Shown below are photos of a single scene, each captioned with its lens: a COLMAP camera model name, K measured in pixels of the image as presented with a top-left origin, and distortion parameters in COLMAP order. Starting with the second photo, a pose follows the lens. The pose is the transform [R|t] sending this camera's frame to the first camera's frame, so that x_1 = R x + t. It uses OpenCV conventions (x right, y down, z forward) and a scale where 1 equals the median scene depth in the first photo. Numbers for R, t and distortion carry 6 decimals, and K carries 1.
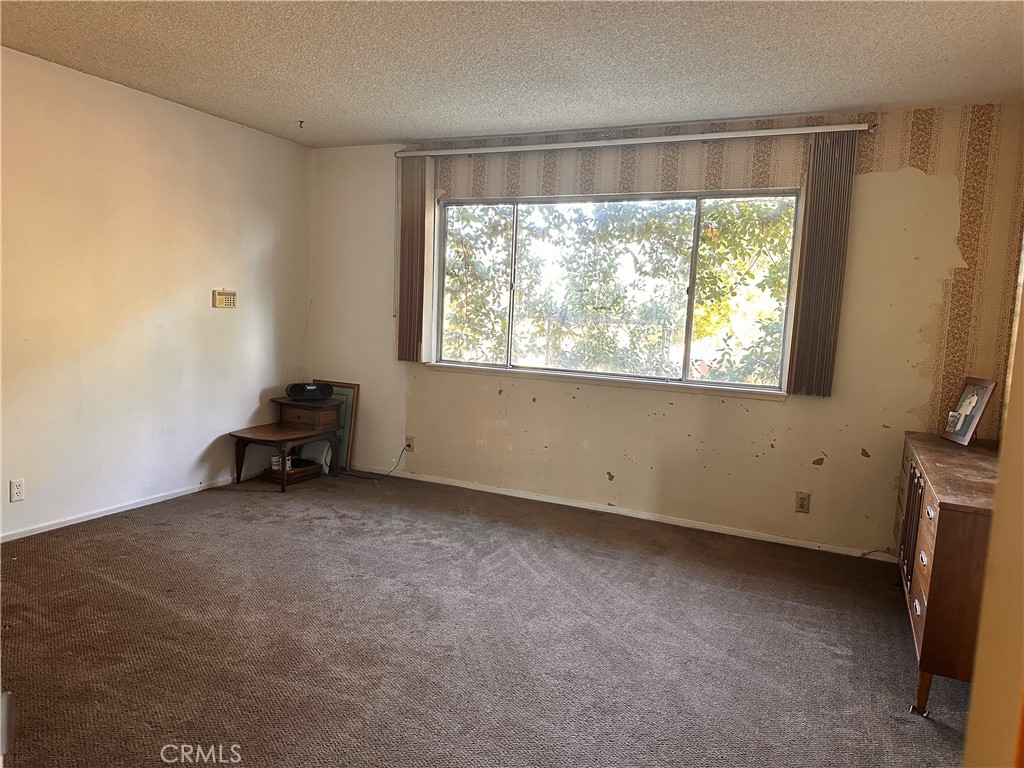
lens RADIAL K [[711.9, 0, 512.0], [0, 711.9, 384.0], [0, 0, 1]] dist [0.077111, -0.129040]
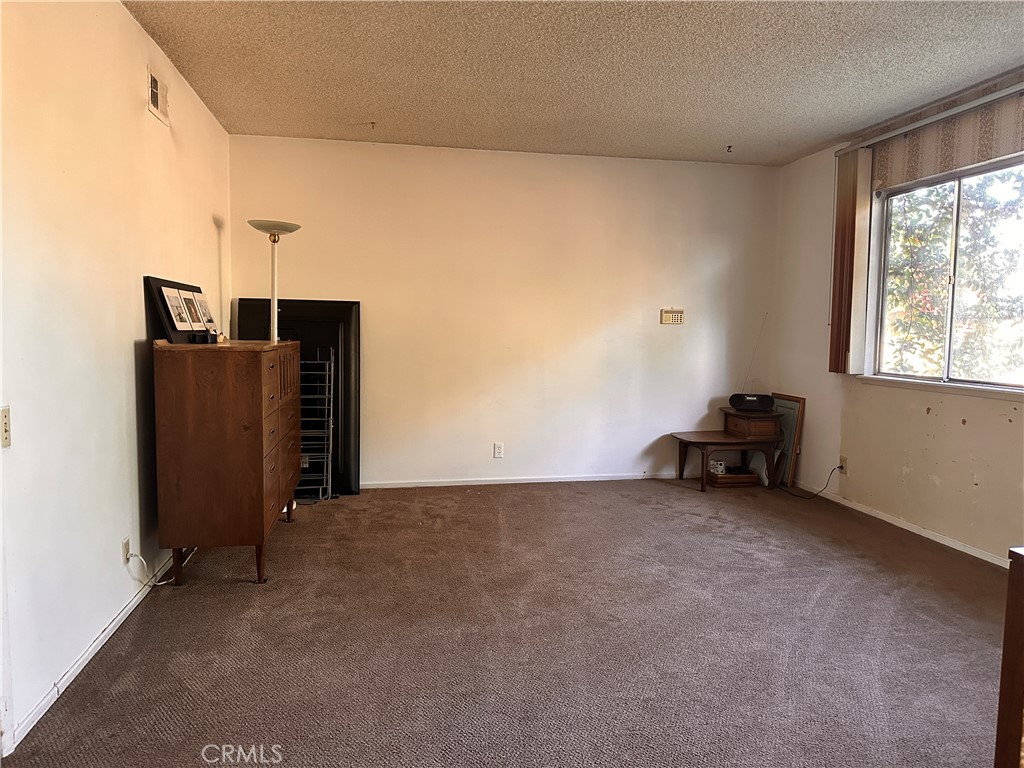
lens RADIAL K [[711.9, 0, 512.0], [0, 711.9, 384.0], [0, 0, 1]] dist [0.077111, -0.129040]
pose [[0.567269, 0.022479, -0.823226, 0.394989], [-0.066635, 0.997603, -0.018676, 0.028239], [0.820832, 0.065450, 0.567407, 0.141773]]
